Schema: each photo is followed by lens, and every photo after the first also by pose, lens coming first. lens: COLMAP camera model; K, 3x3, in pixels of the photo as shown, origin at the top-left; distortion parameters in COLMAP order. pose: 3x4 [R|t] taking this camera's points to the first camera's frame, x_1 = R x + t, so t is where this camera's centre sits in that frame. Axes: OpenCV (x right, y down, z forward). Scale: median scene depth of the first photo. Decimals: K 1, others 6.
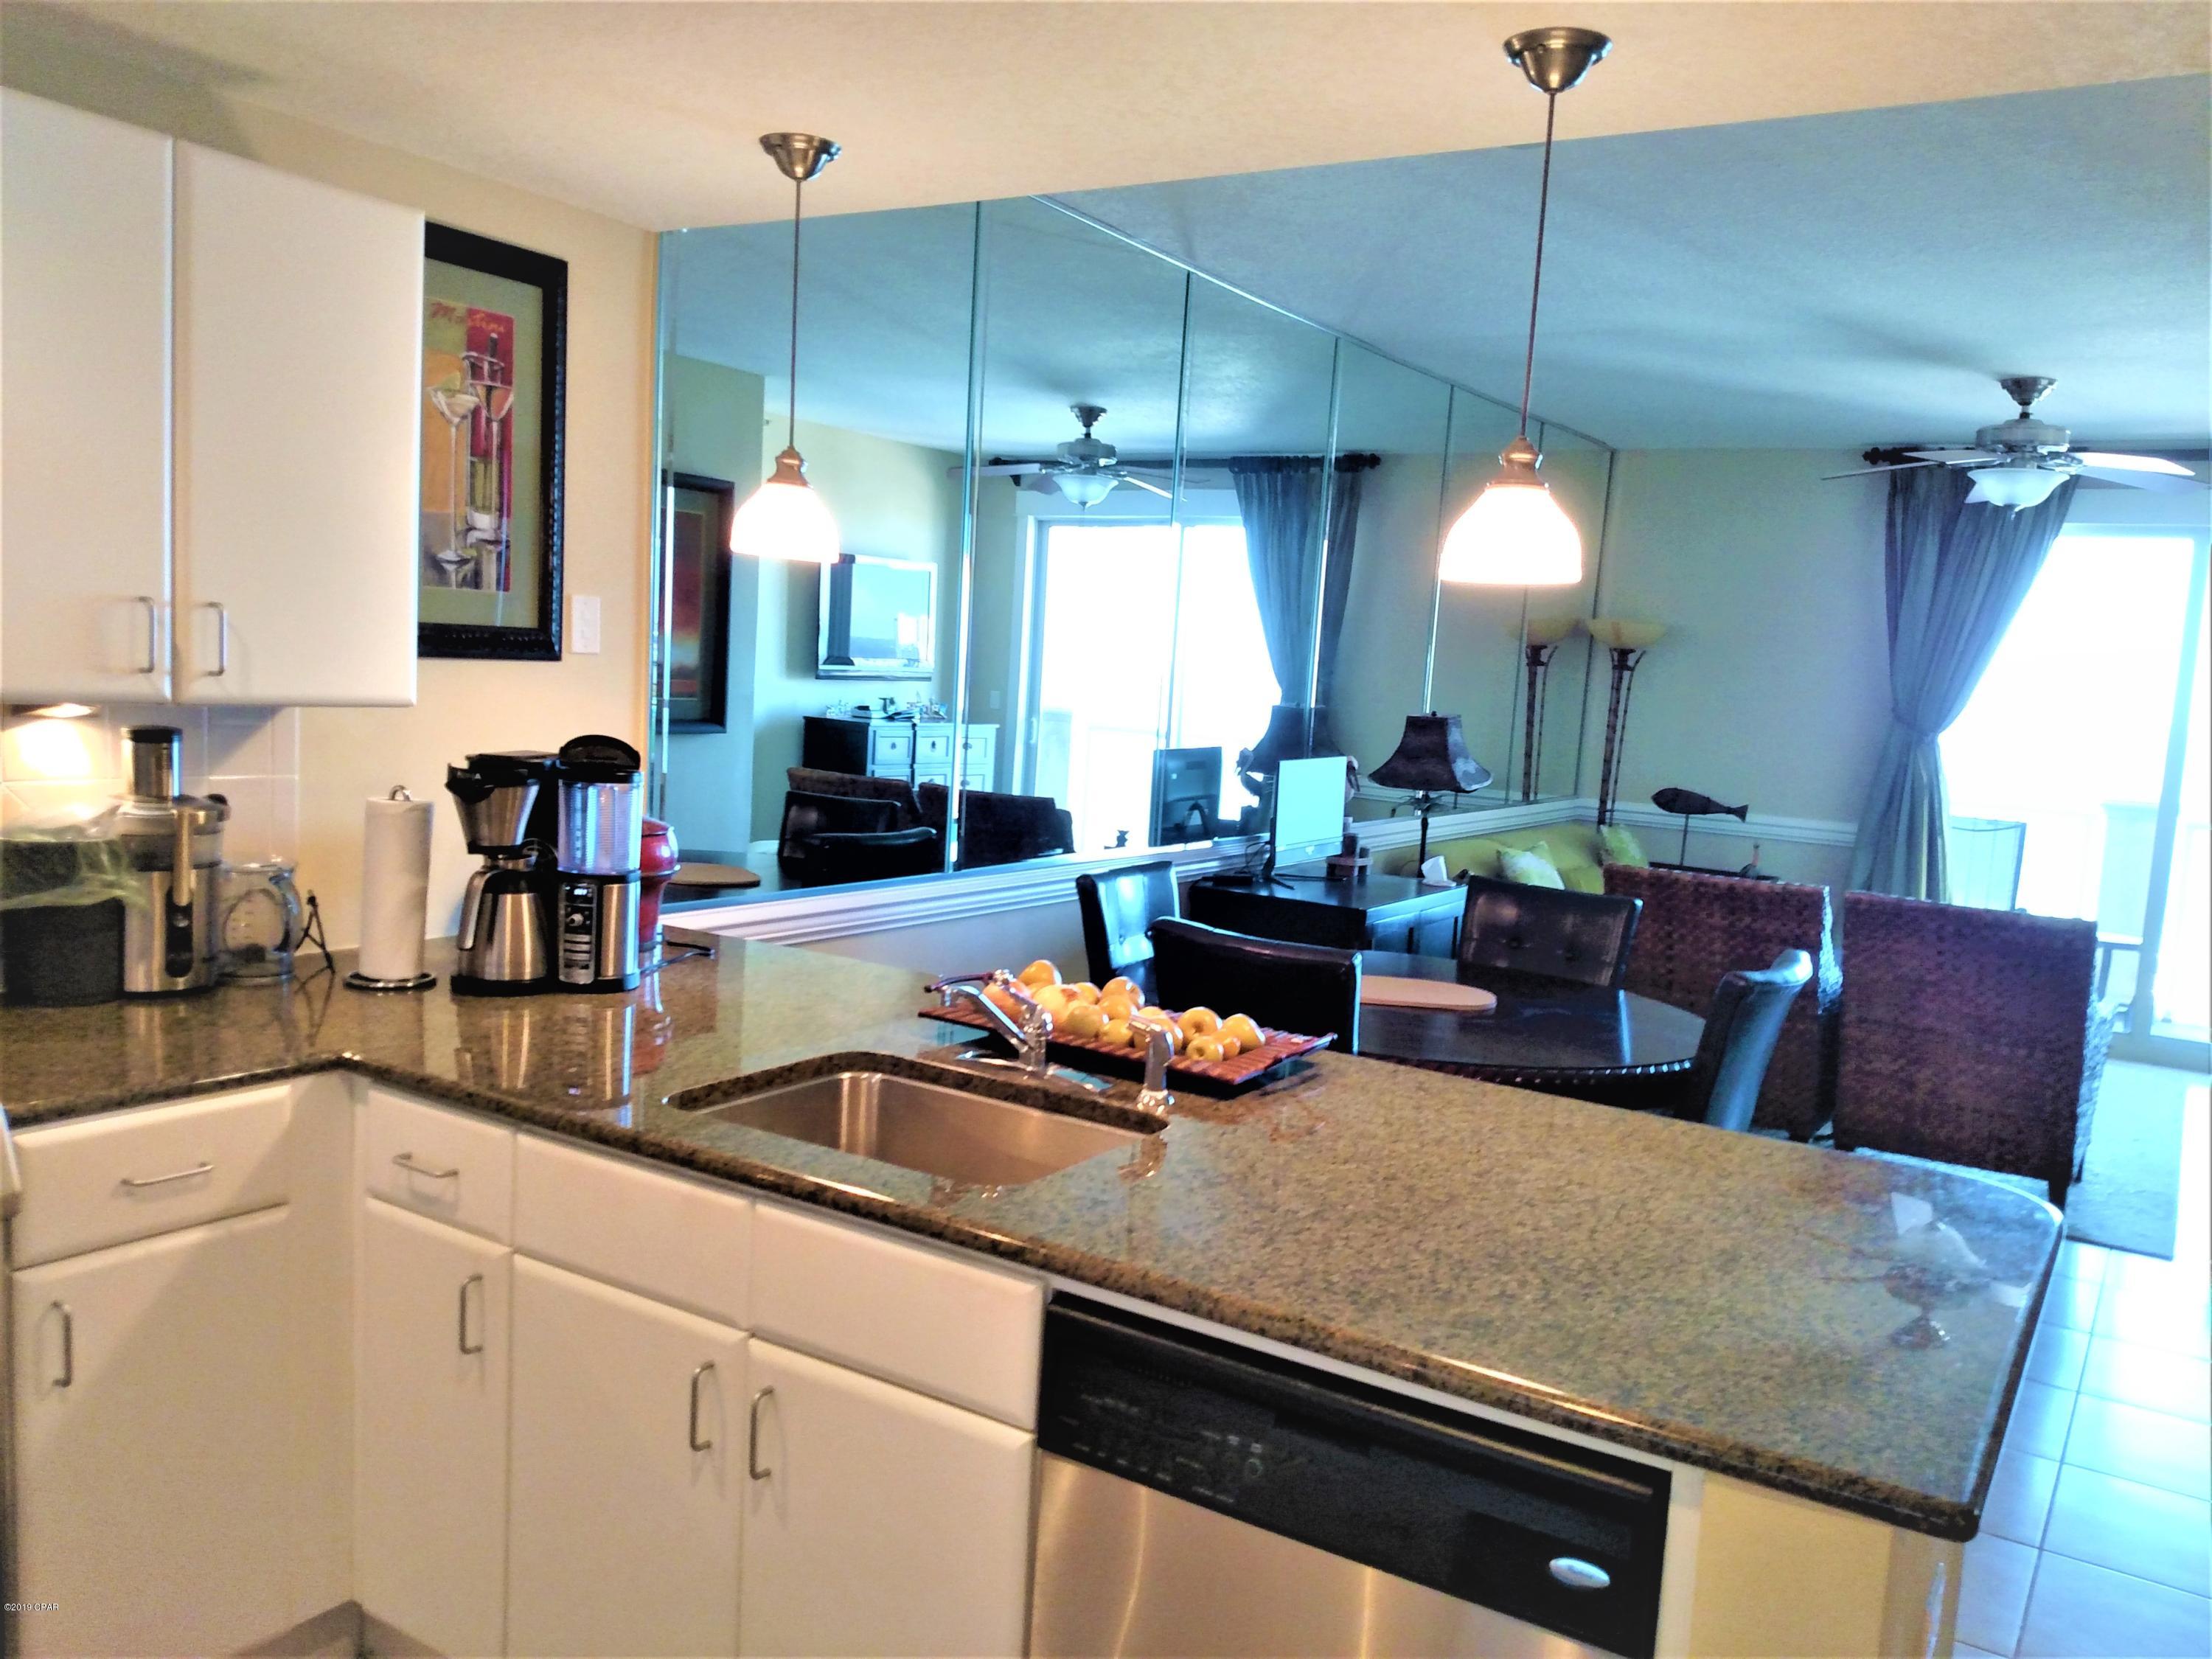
lens RADIAL K [[1793.6, 0, 994.8], [0, 1793.6, 870.8], [0, 0, 1]] dist [0.069460, -0.089590]
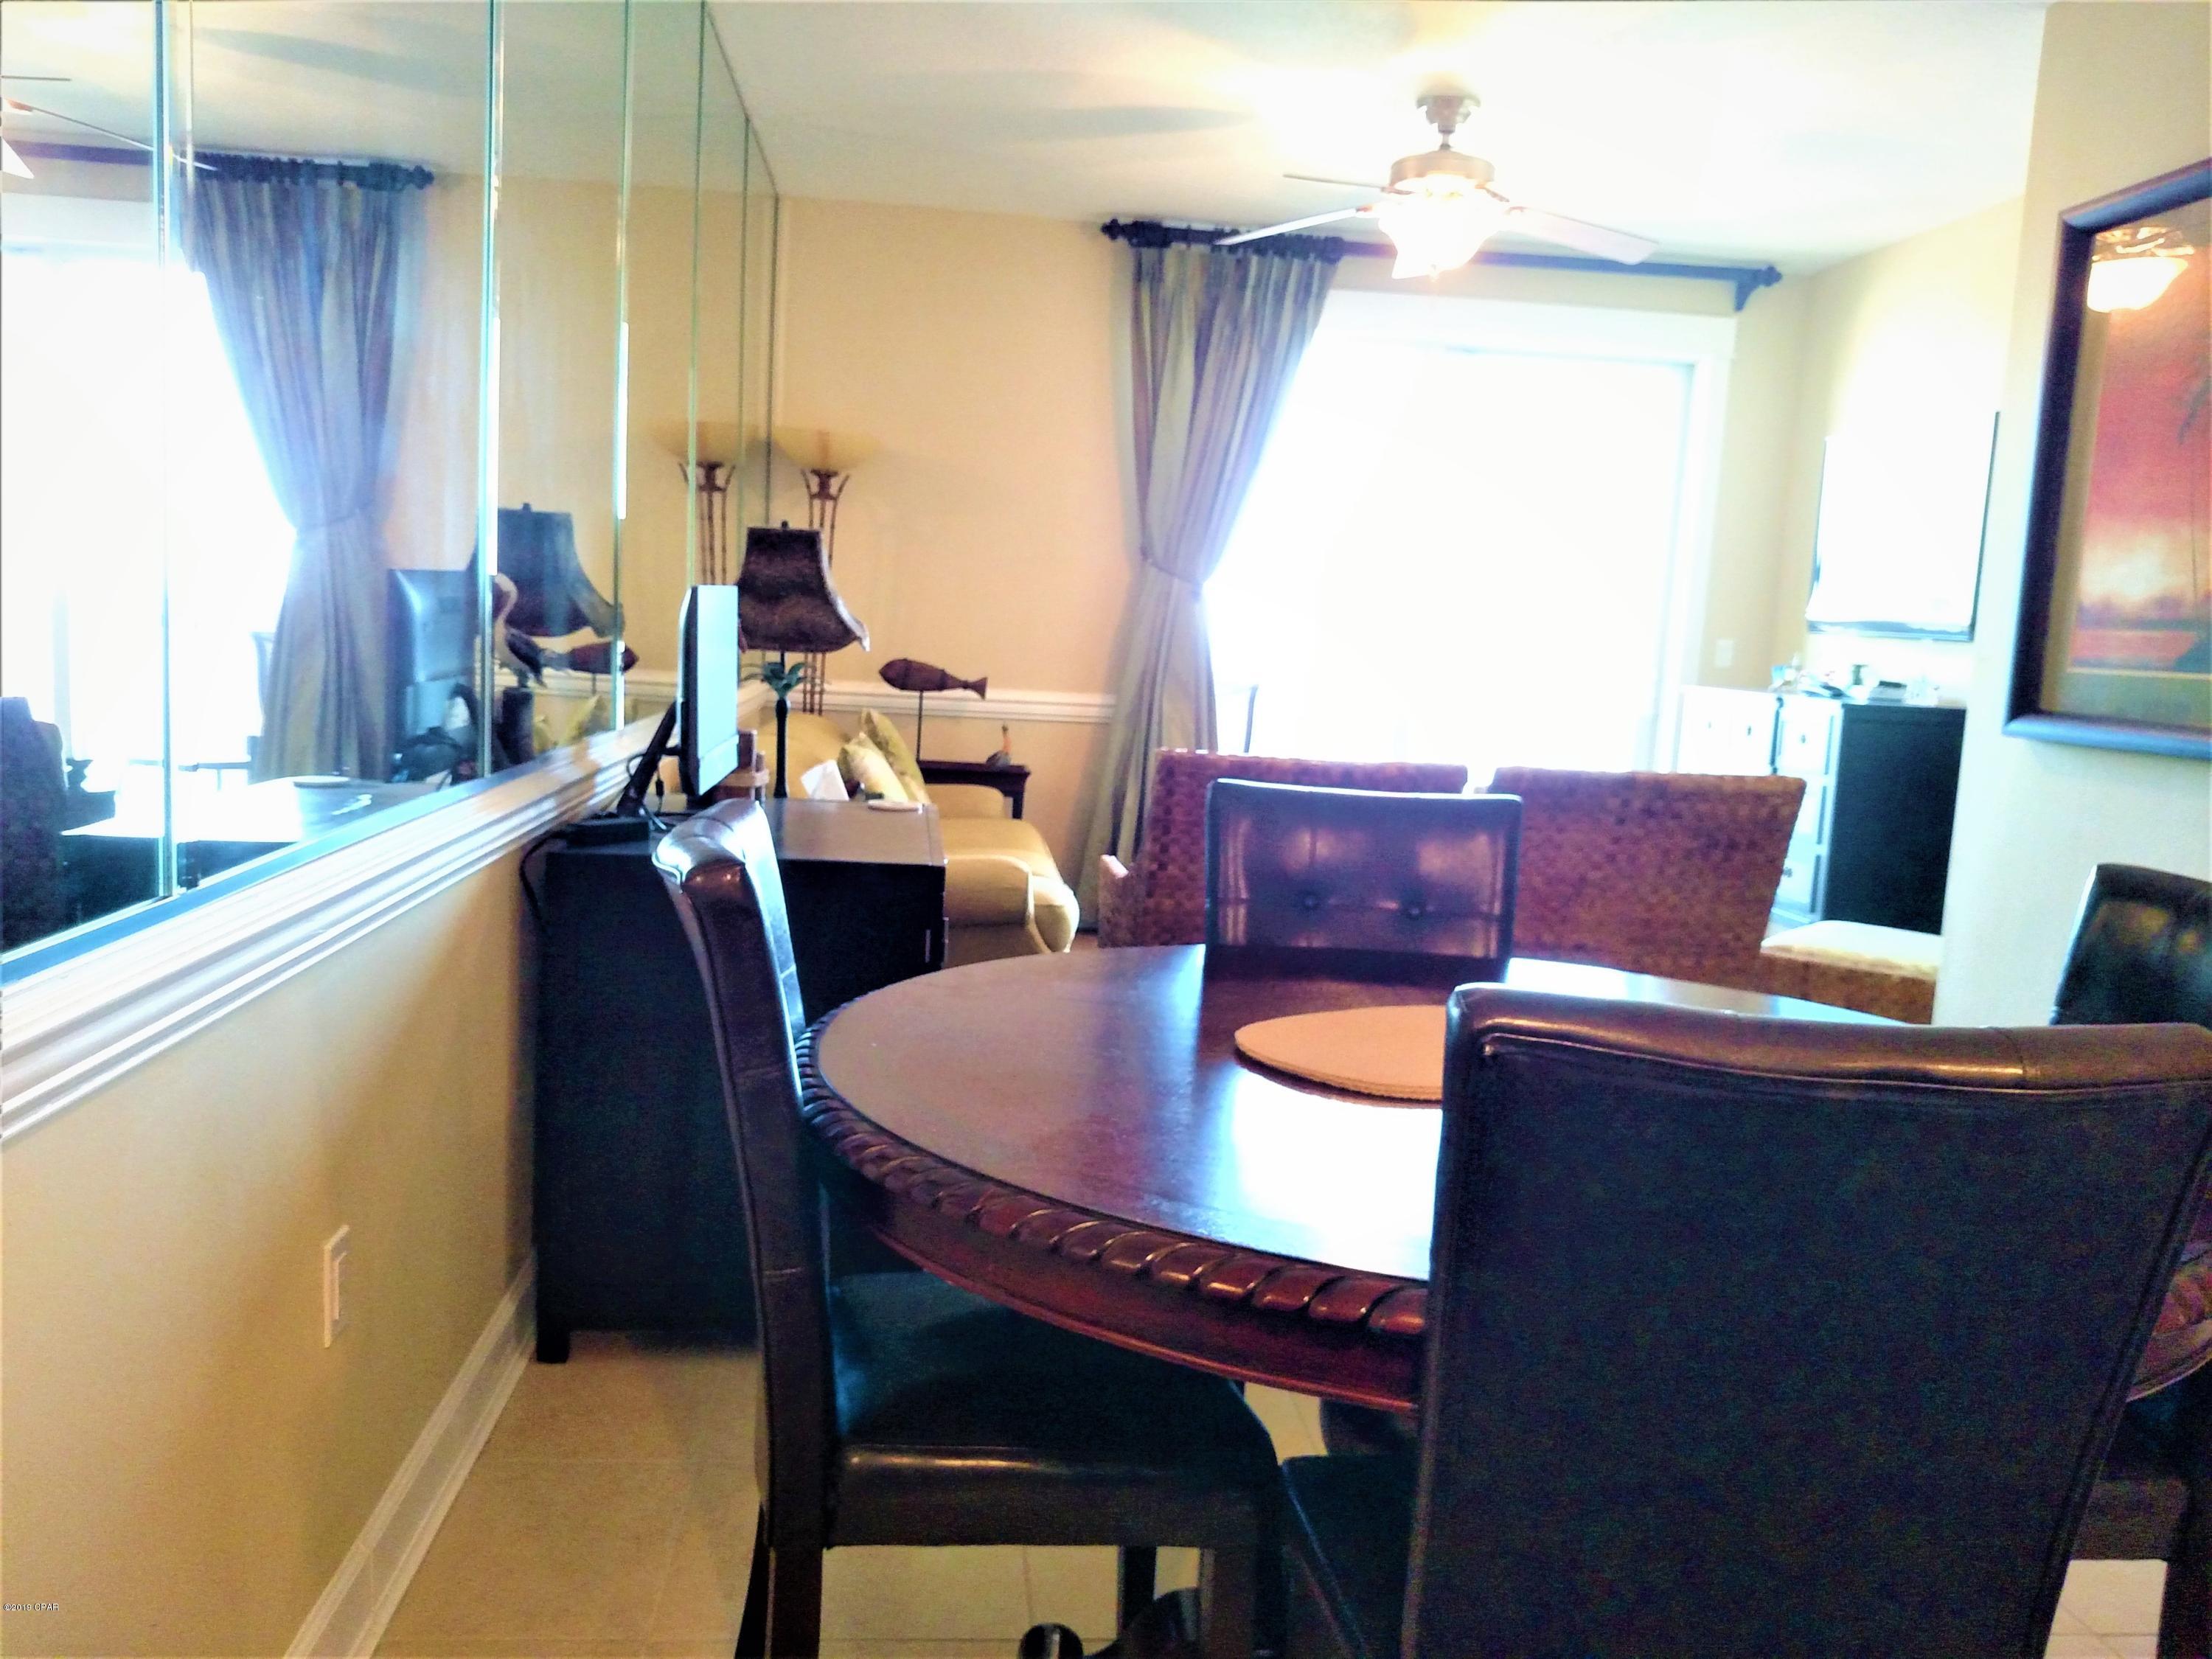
lens RADIAL K [[1793.6, 0, 1104.6], [0, 1793.6, 847.0], [0, 0, 1]] dist [0.069460, -0.089590]
pose [[0.749338, -0.099709, 0.654638, -0.101508], [0.076708, 0.995014, 0.063748, -0.013605], [-0.657730, 0.002447, 0.753250, 0.609509]]
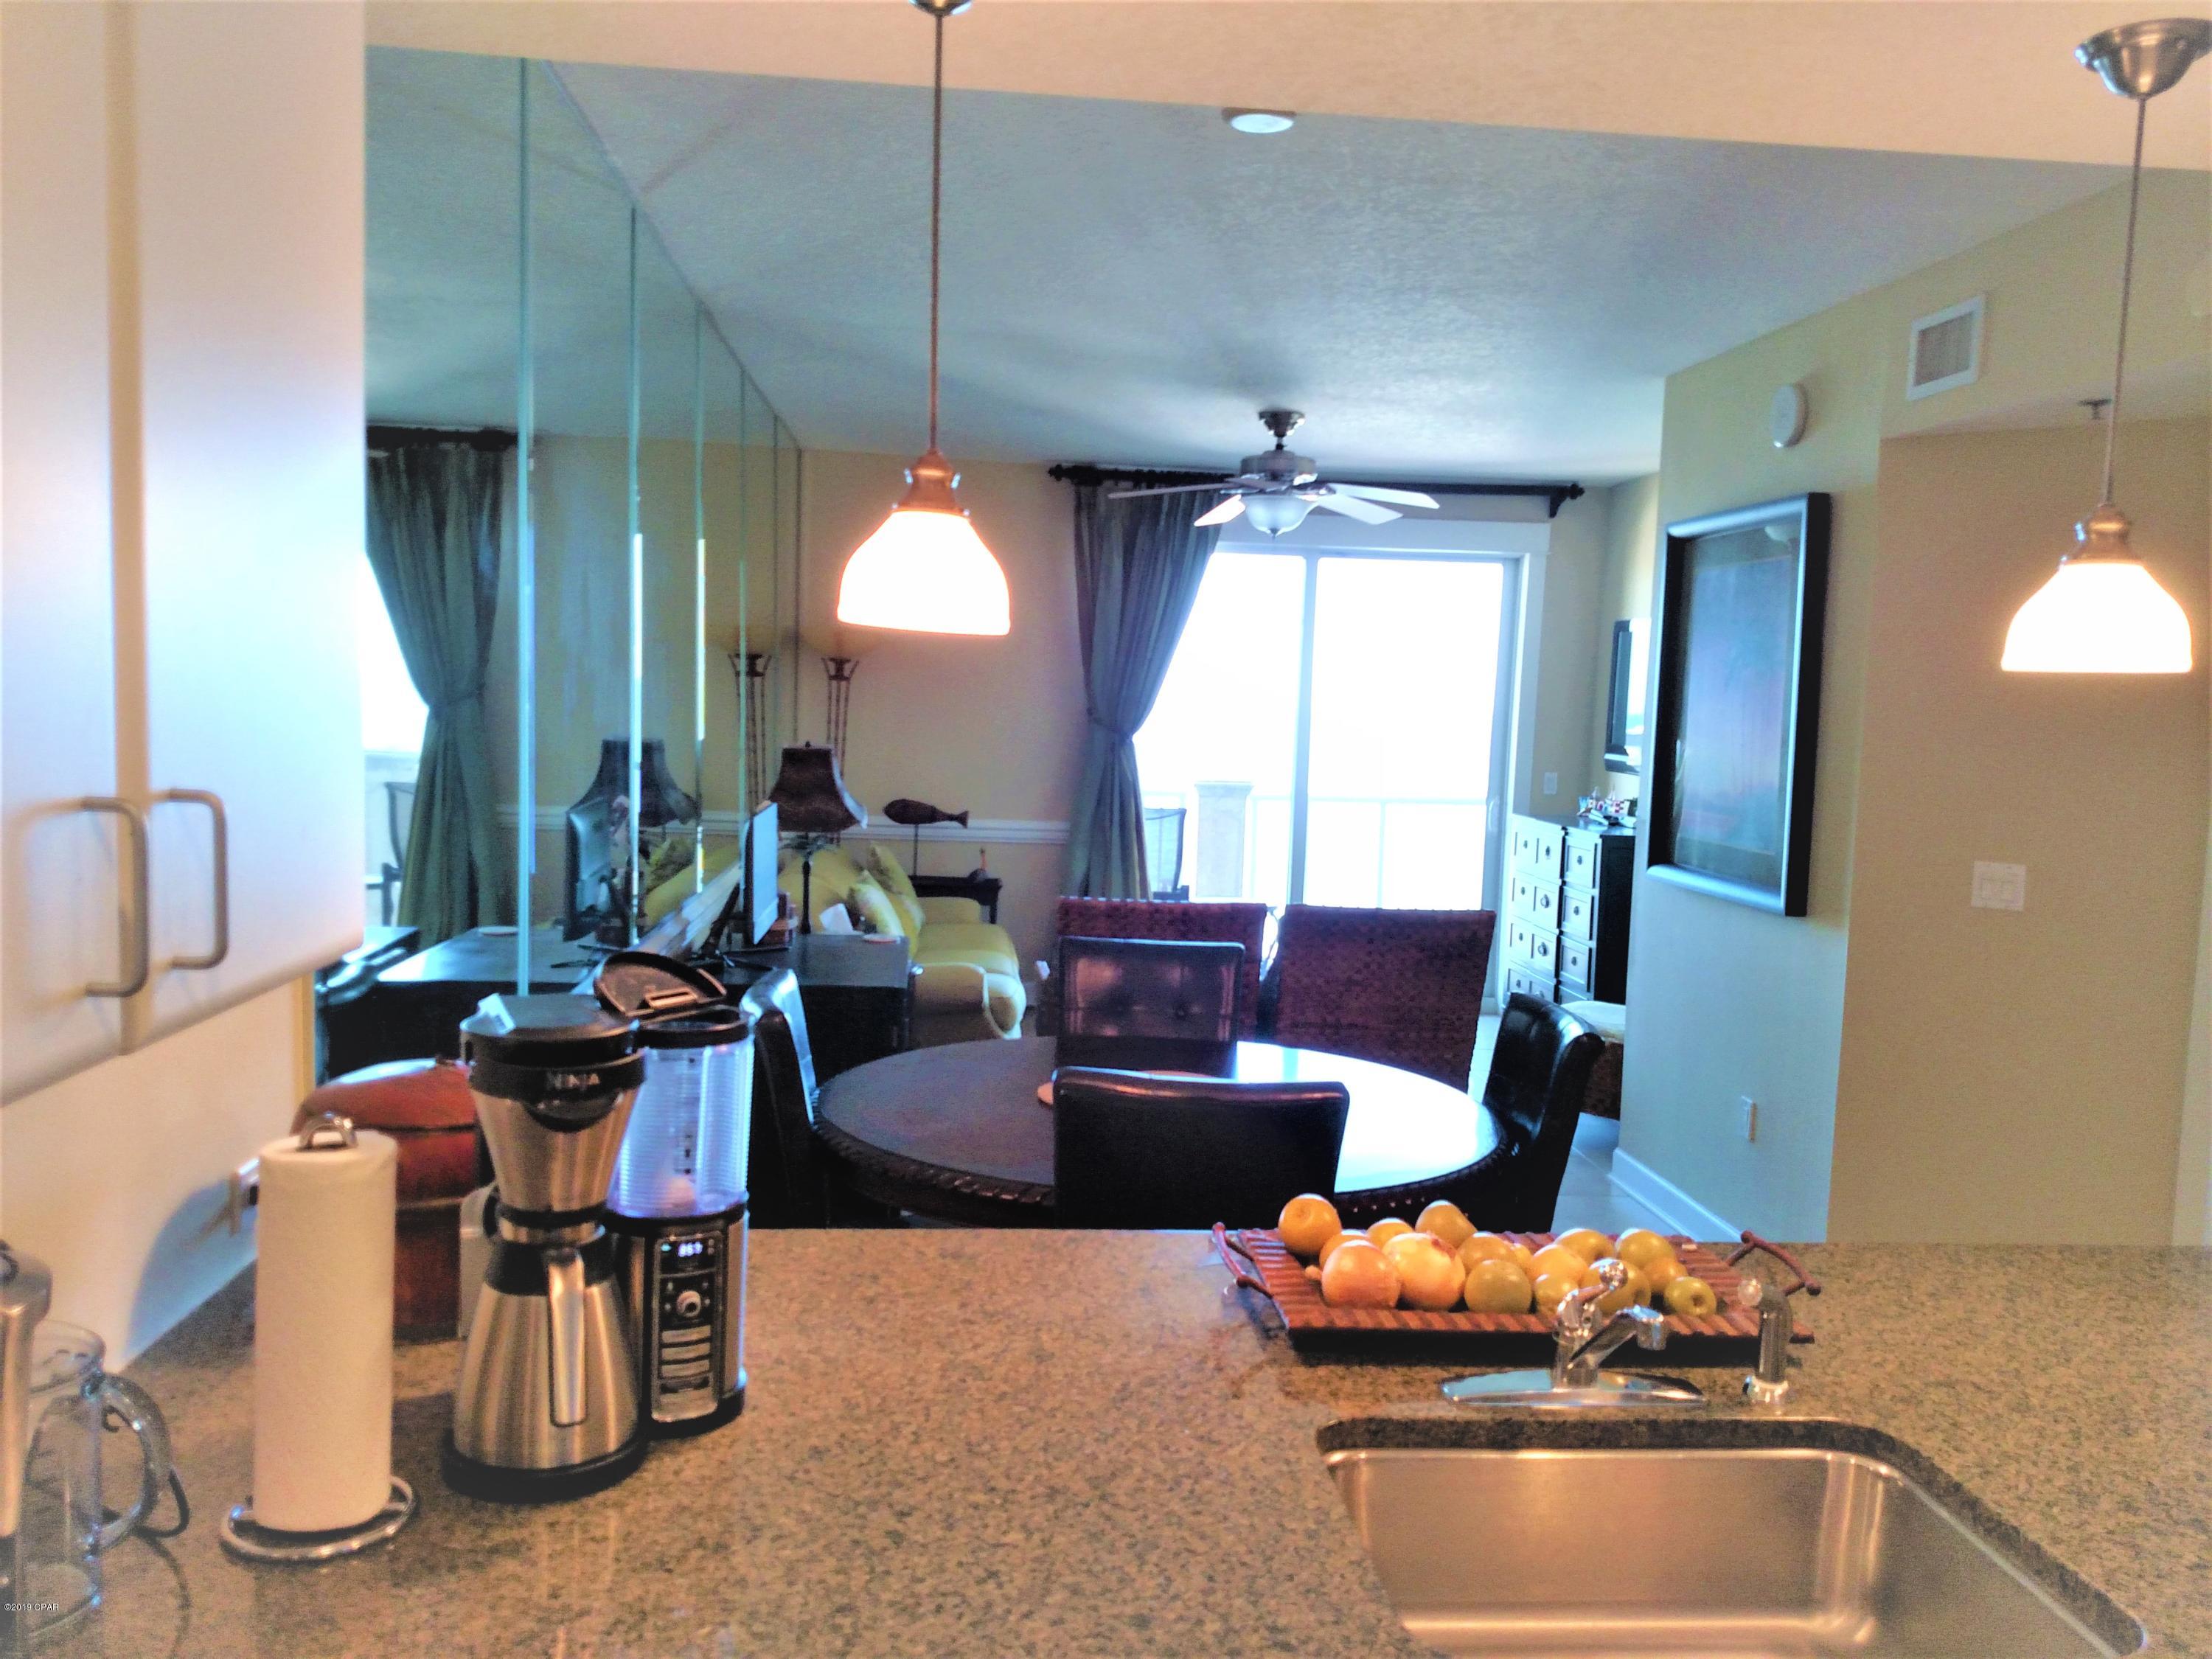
lens RADIAL K [[1797.2, 0, 1114.6], [0, 1797.2, 867.0], [0, 0, 1]] dist [0.037201, -0.030653]
pose [[0.756322, -0.097322, 0.646920, -0.277511], [0.090506, 0.994929, 0.043865, -0.067135], [-0.647909, 0.025374, 0.761295, 0.298021]]
